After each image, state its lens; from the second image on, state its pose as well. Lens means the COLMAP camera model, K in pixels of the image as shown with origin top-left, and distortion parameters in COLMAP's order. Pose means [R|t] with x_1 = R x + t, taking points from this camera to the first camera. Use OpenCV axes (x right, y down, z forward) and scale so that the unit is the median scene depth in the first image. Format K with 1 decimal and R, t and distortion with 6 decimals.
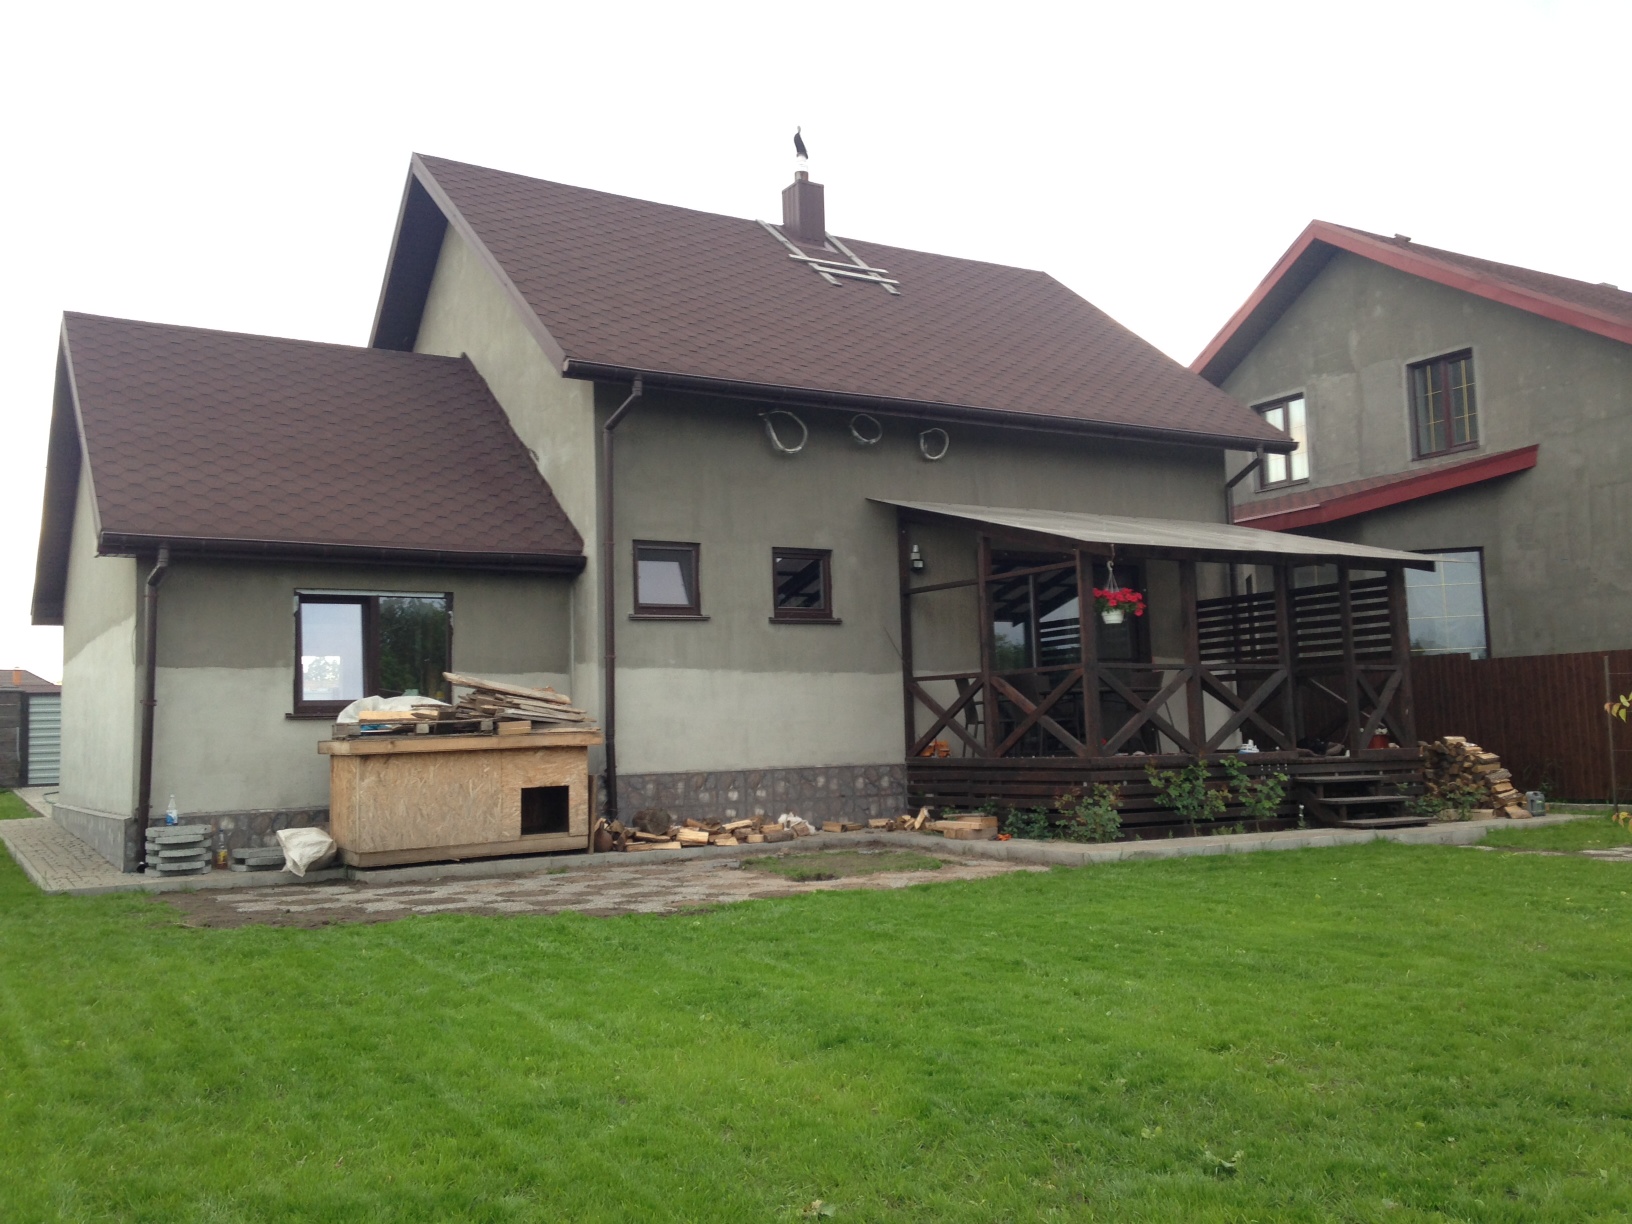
lens RADIAL K [[1435.0, 0, 816.0], [0, 1435.0, 612.0], [0, 0, 1]] dist [0.121068, -0.152417]
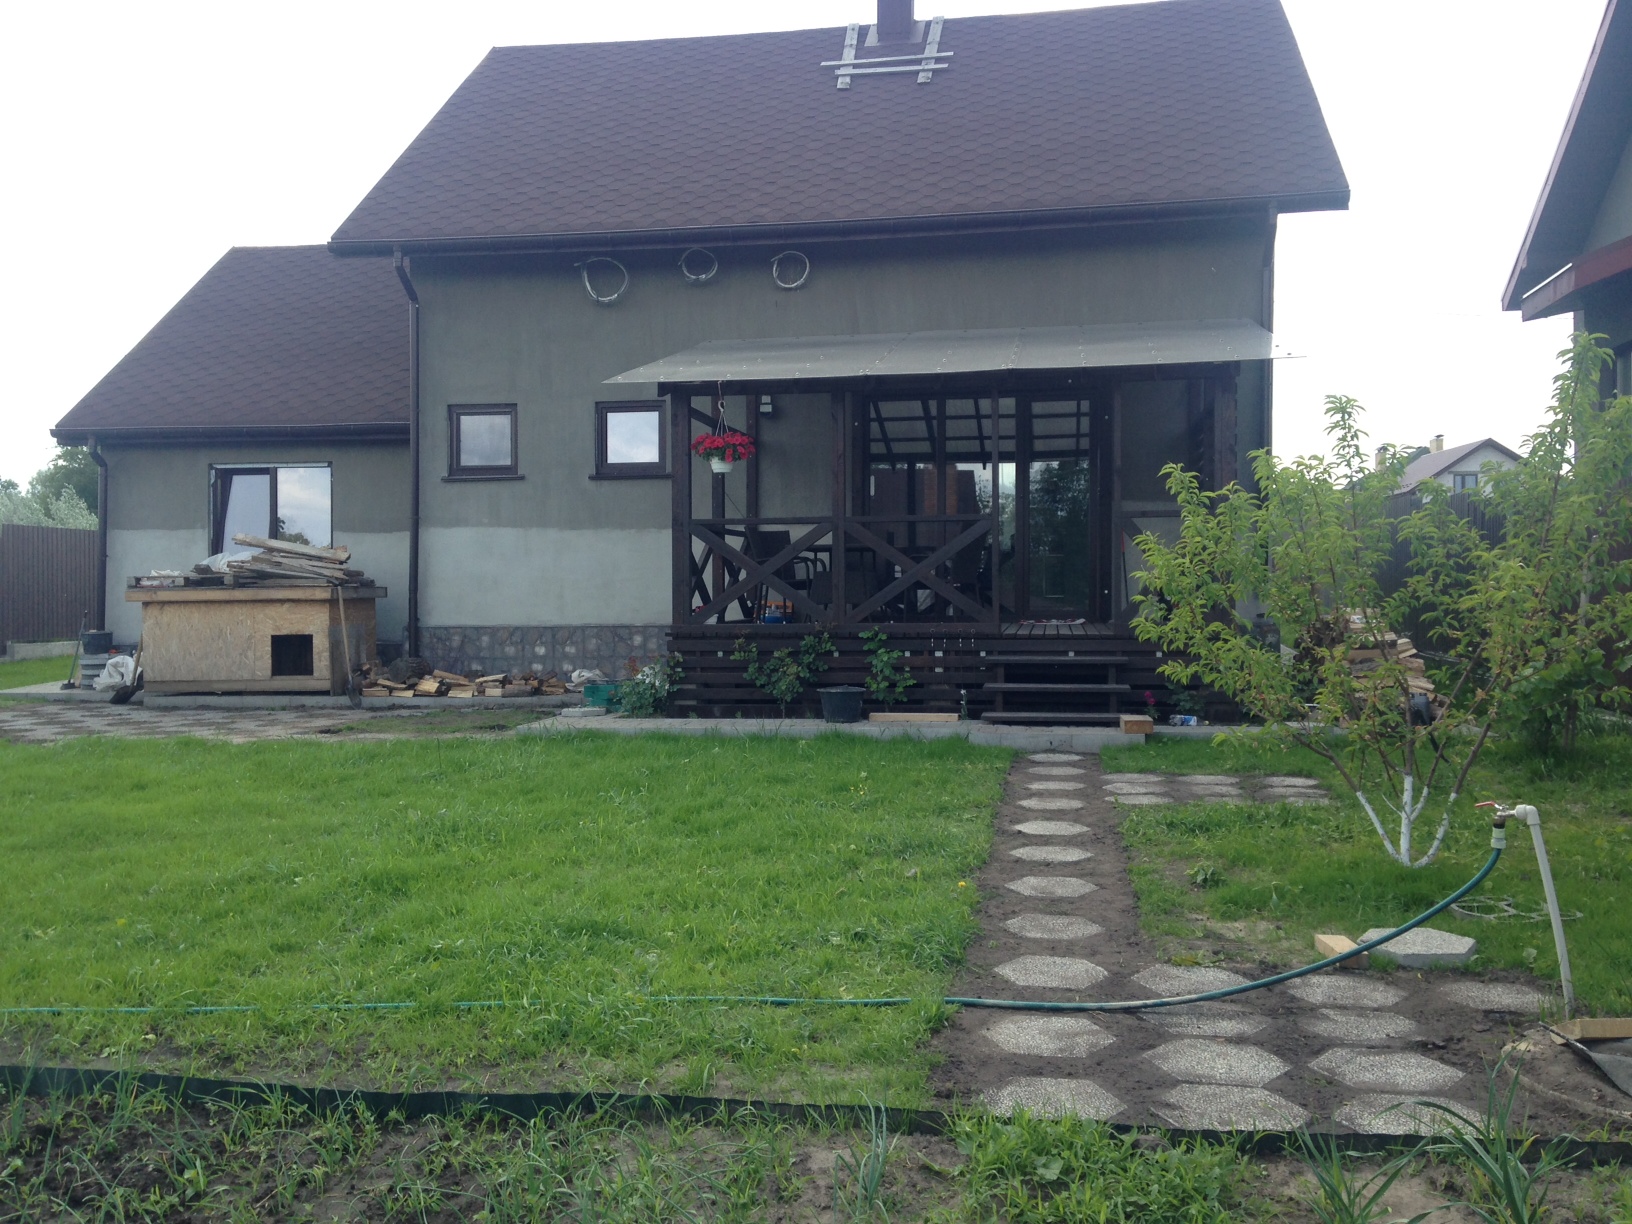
lens RADIAL K [[1435.0, 0, 816.0], [0, 1435.0, 612.0], [0, 0, 1]] dist [0.121068, -0.152417]
pose [[0.784630, 0.026992, -0.619376, 0.739203], [0.040468, 0.994691, 0.094614, 0.011317], [0.618642, -0.099302, 0.779372, 0.327042]]
